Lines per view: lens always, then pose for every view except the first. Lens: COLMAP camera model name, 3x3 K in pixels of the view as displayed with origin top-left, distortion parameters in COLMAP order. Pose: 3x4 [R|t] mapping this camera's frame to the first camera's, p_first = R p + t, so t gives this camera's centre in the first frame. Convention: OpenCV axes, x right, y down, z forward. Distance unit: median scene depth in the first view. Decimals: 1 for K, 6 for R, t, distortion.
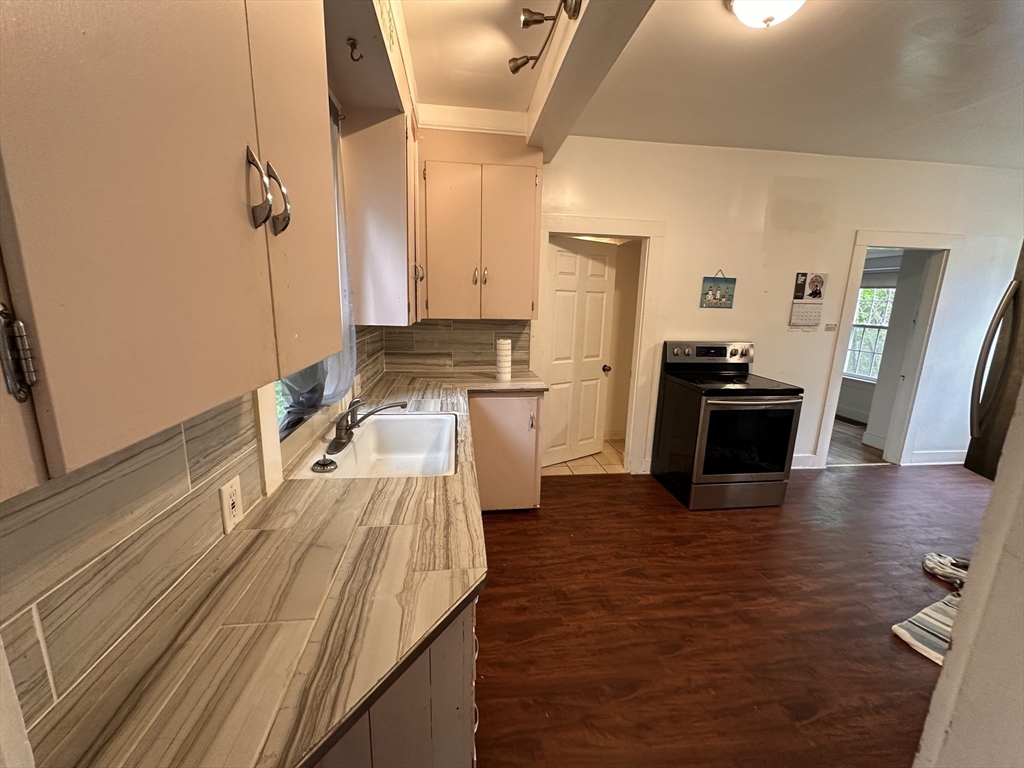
lens RADIAL K [[412.8, 0, 511.7], [0, 412.8, 381.0], [0, 0, 1]] dist [-0.002561, 0.000362]
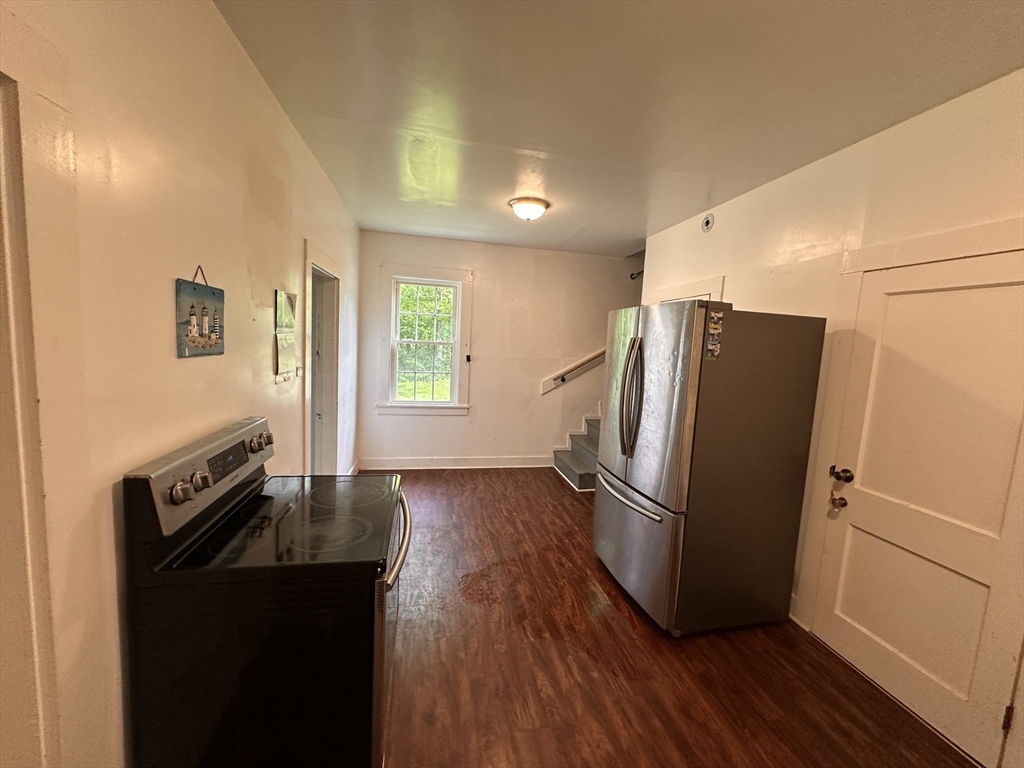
lens RADIAL K [[412.8, 0, 512.2], [0, 412.8, 381.8], [0, 0, 1]] dist [-0.002561, 0.000362]
pose [[-0.069289, -0.132997, 0.988691, 0.059185], [0.149275, 0.978533, 0.142092, -0.166396], [-0.986365, 0.157432, -0.047949, 0.723039]]
